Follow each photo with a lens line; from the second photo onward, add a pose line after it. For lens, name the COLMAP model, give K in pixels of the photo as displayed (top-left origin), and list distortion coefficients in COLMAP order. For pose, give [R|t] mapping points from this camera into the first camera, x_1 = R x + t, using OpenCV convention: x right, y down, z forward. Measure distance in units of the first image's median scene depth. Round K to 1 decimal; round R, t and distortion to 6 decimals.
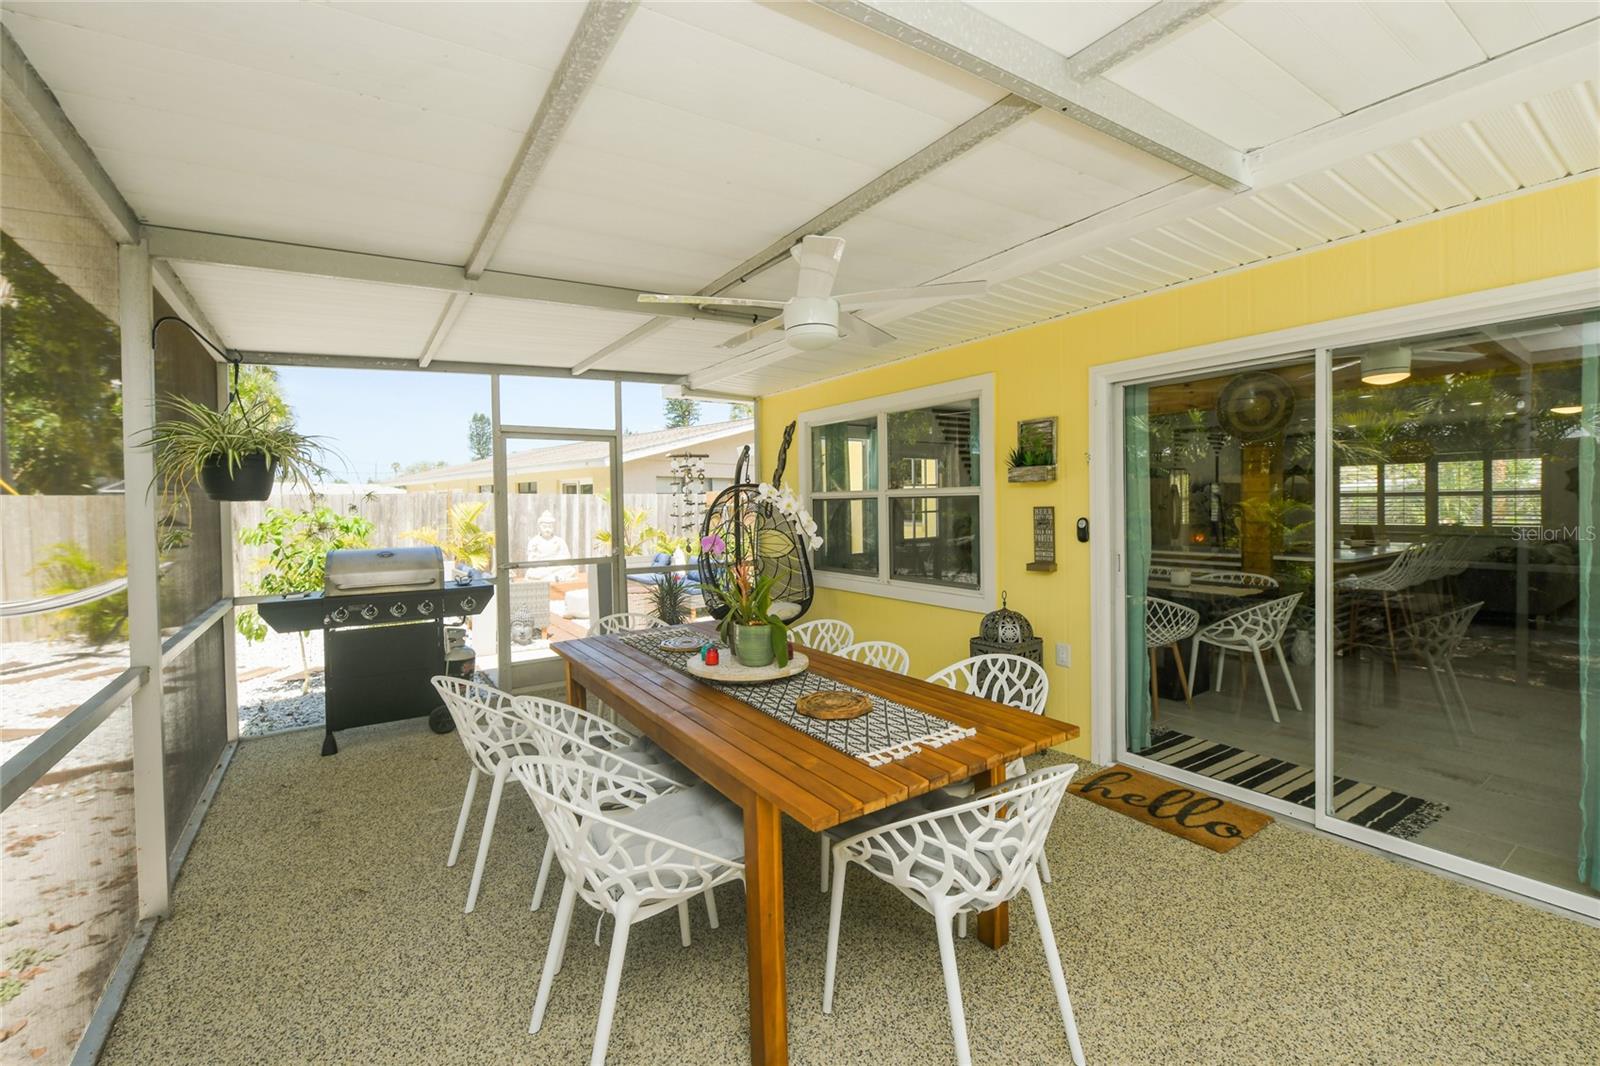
lens RADIAL K [[659.8, 0, 804.3], [0, 659.8, 548.2], [0, 0, 1]] dist [-0.015440, -0.000672]
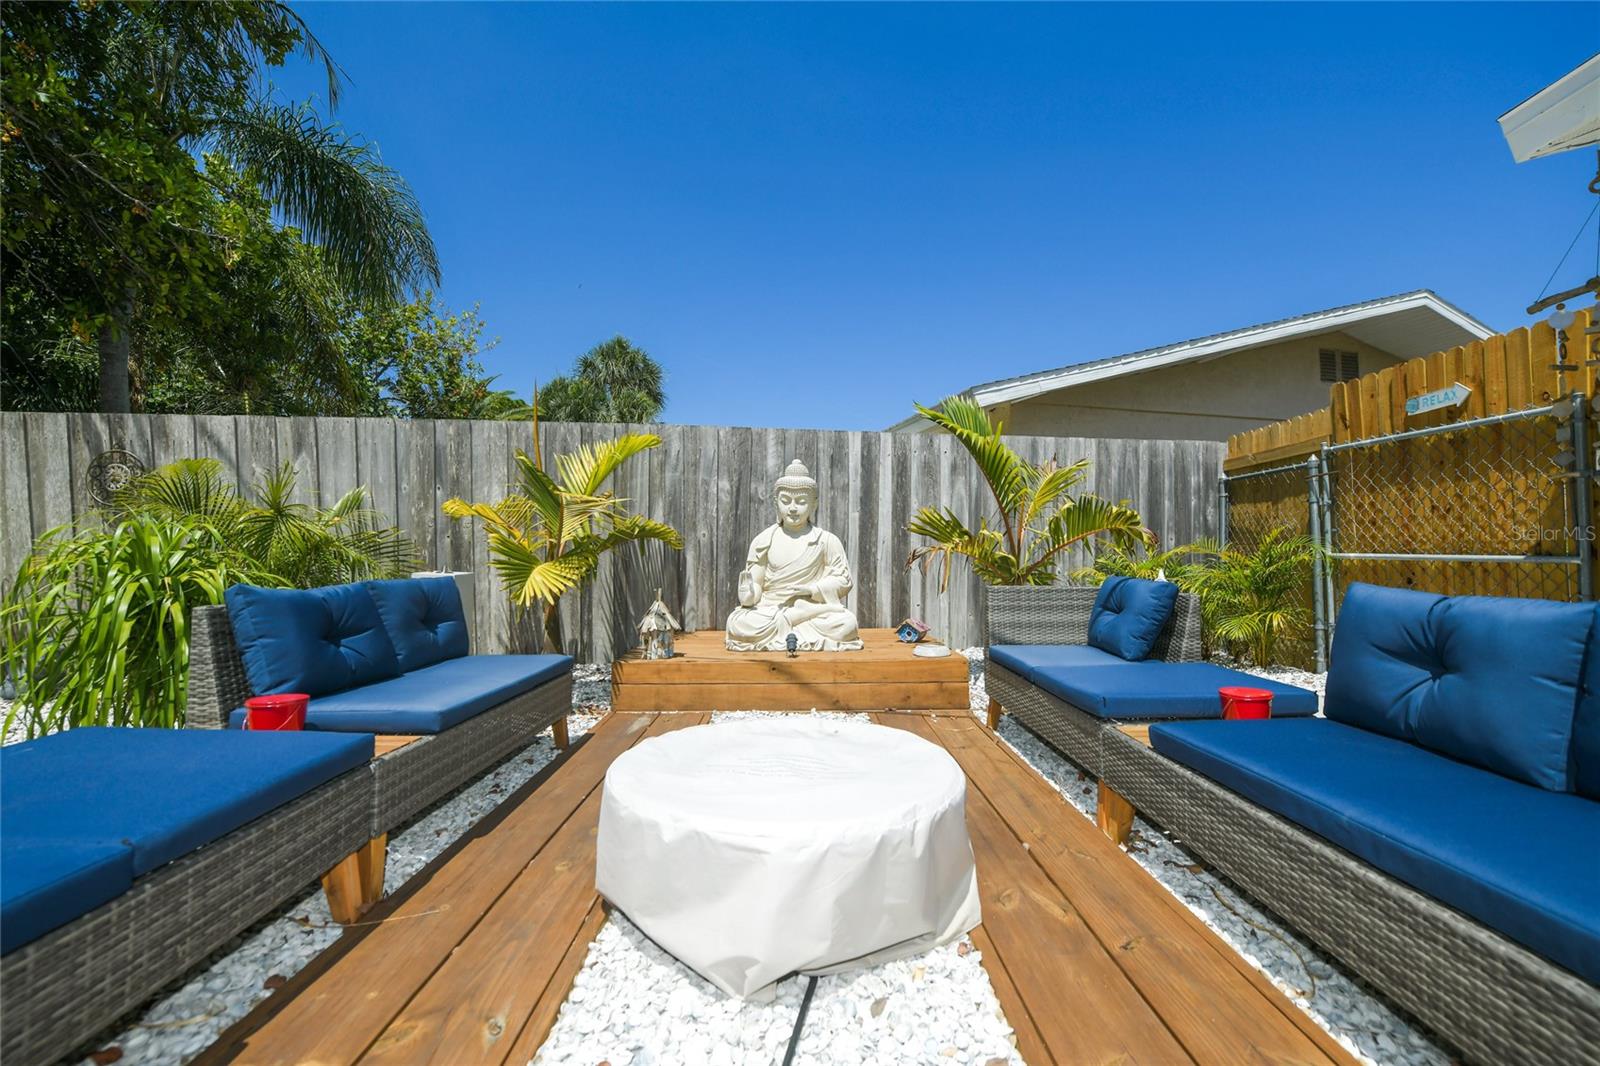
lens RADIAL K [[665.8, 0, 806.3], [0, 665.8, 533.0], [0, 0, 1]] dist [-0.005407, -0.001288]
pose [[0.830108, -0.014818, -0.557406, -0.164680], [-0.038740, 0.995699, -0.084163, 0.017396], [0.556256, 0.091458, 0.825963, 0.663732]]
